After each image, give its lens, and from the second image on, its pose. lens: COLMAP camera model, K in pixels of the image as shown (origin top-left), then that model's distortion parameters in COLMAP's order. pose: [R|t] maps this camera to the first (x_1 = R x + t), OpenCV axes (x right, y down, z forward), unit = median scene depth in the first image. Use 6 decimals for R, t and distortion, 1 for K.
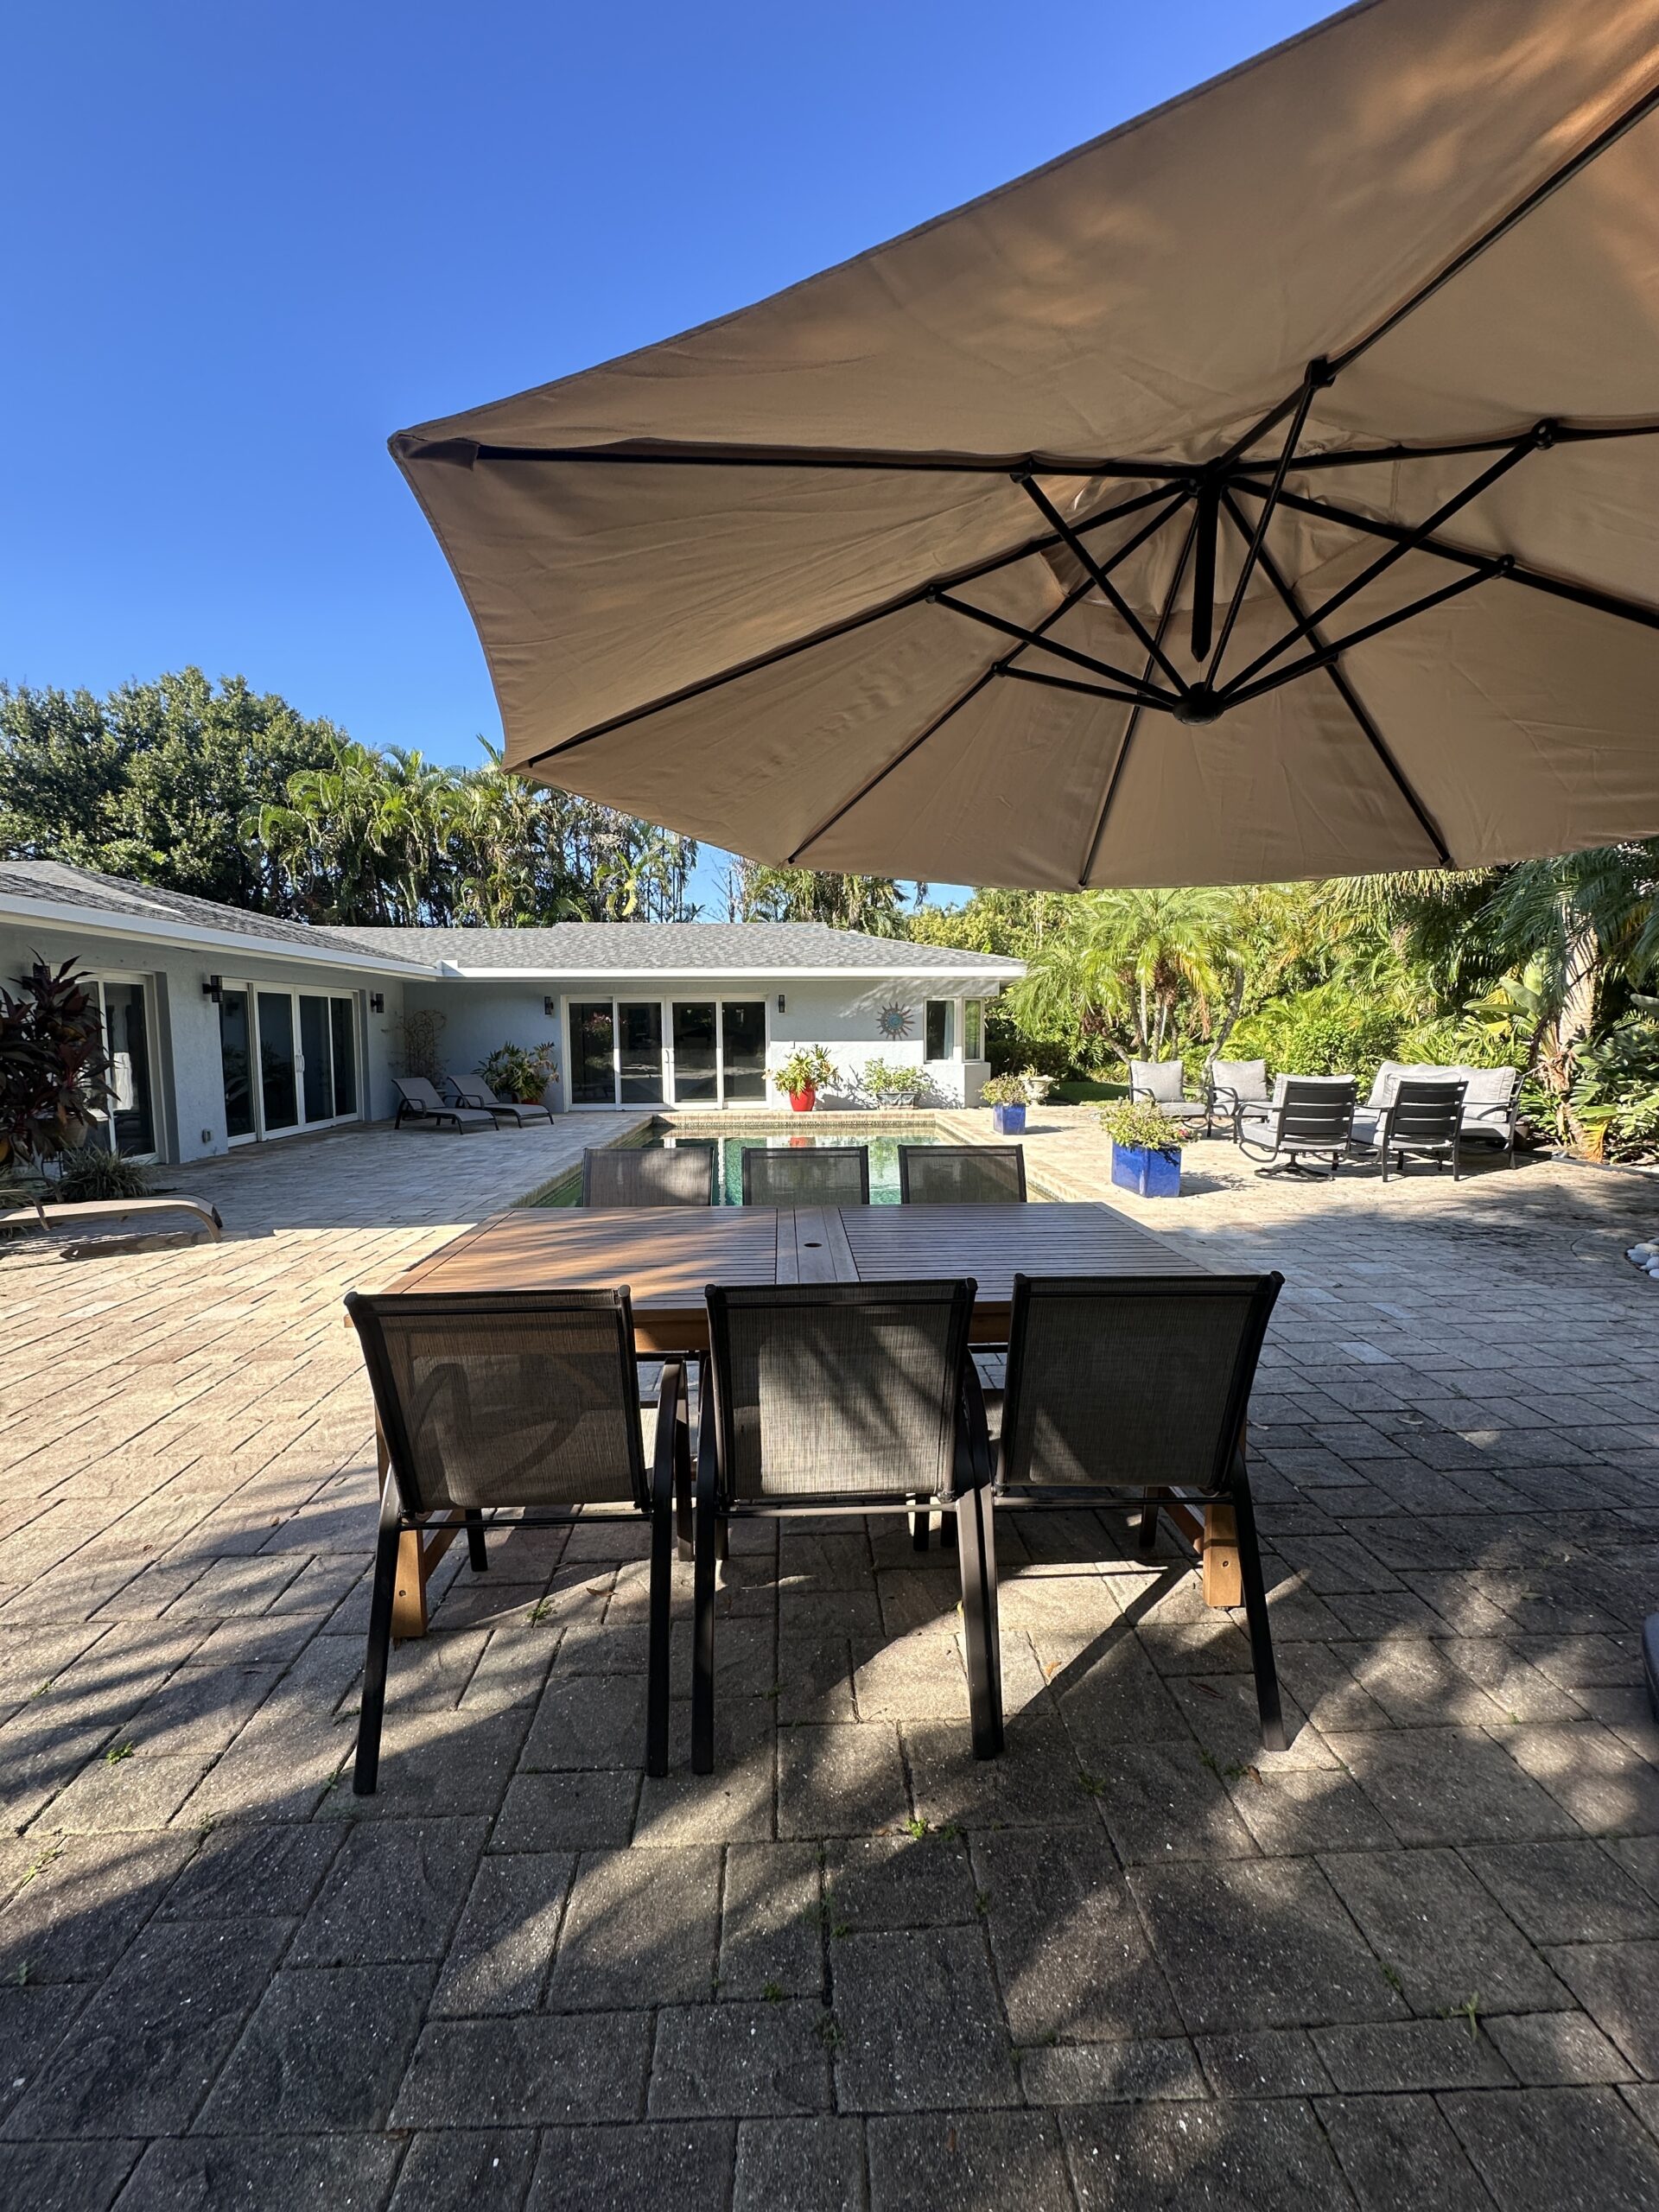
lens RADIAL K [[880.8, 0, 824.2], [0, 880.8, 1103.7], [0, 0, 1]] dist [-0.002608, 0.000038]
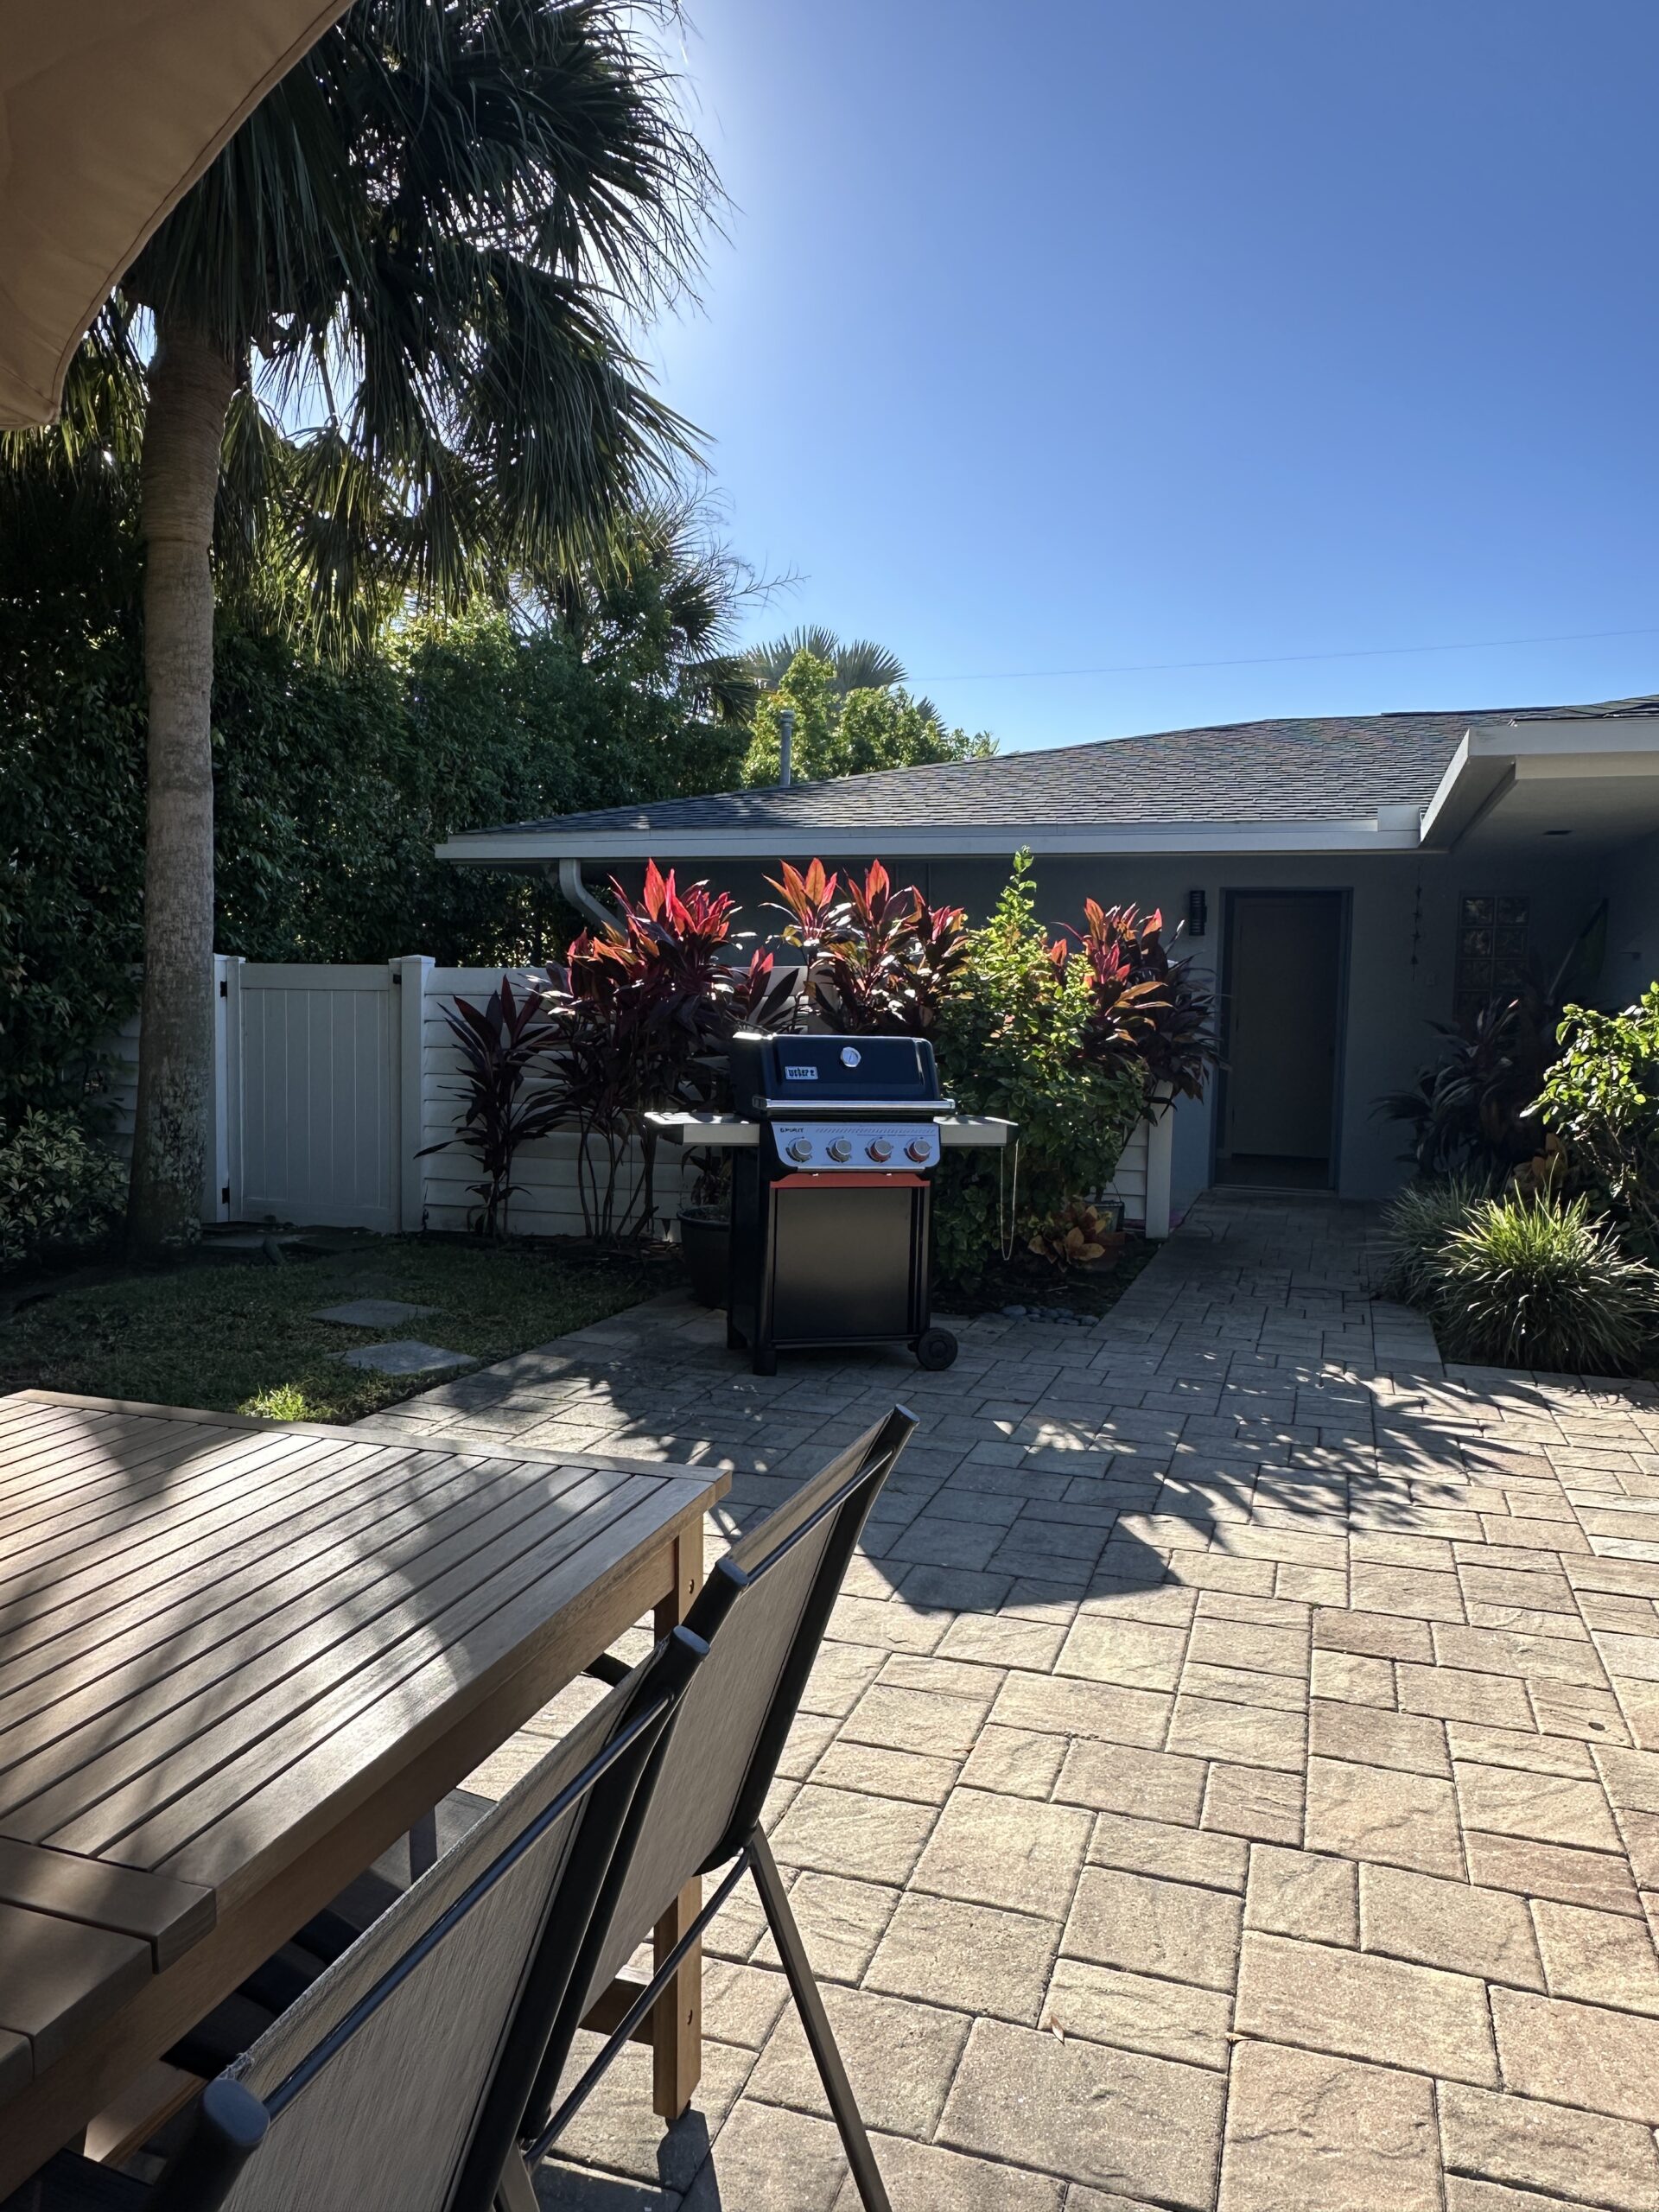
lens RADIAL K [[1565.4, 0, 826.5], [0, 1565.4, 1110.2], [0, 0, 1]] dist [0.009151, 0.001164]
pose [[-0.350179, 0.076561, -0.933549, 0.157661], [-0.099932, 0.987912, 0.118505, -0.080683], [0.931337, 0.134789, -0.338295, 0.948178]]
